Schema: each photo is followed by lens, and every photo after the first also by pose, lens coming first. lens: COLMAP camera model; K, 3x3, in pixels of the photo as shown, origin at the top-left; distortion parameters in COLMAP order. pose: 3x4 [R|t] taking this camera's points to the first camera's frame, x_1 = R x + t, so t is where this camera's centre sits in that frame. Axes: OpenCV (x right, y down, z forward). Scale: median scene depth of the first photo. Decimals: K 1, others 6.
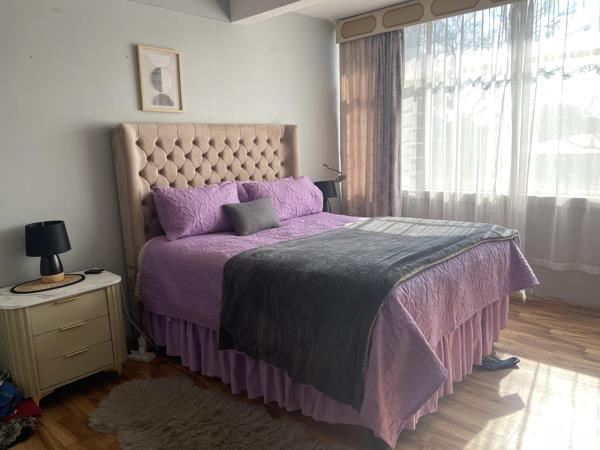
lens RADIAL K [[457.0, 0, 300.4], [0, 457.0, 224.2], [0, 0, 1]] dist [0.085551, -0.114744]
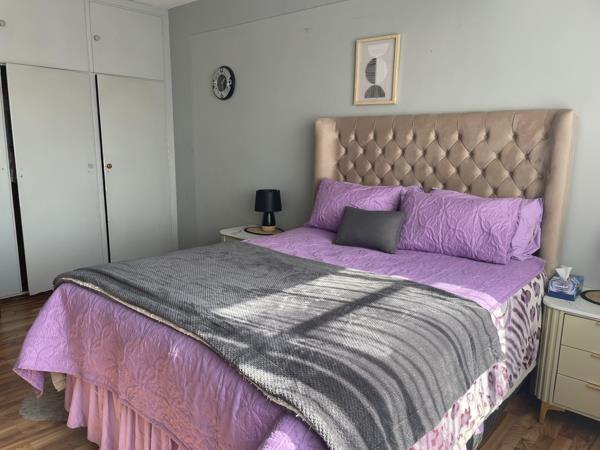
lens RADIAL K [[457.0, 0, 299.9], [0, 457.0, 227.7], [0, 0, 1]] dist [0.085551, -0.114744]
pose [[0.006371, 0.222003, -0.975025, 0.712191], [-0.183674, 0.958716, 0.217090, -0.178717], [0.982967, 0.177703, 0.046884, 0.859857]]
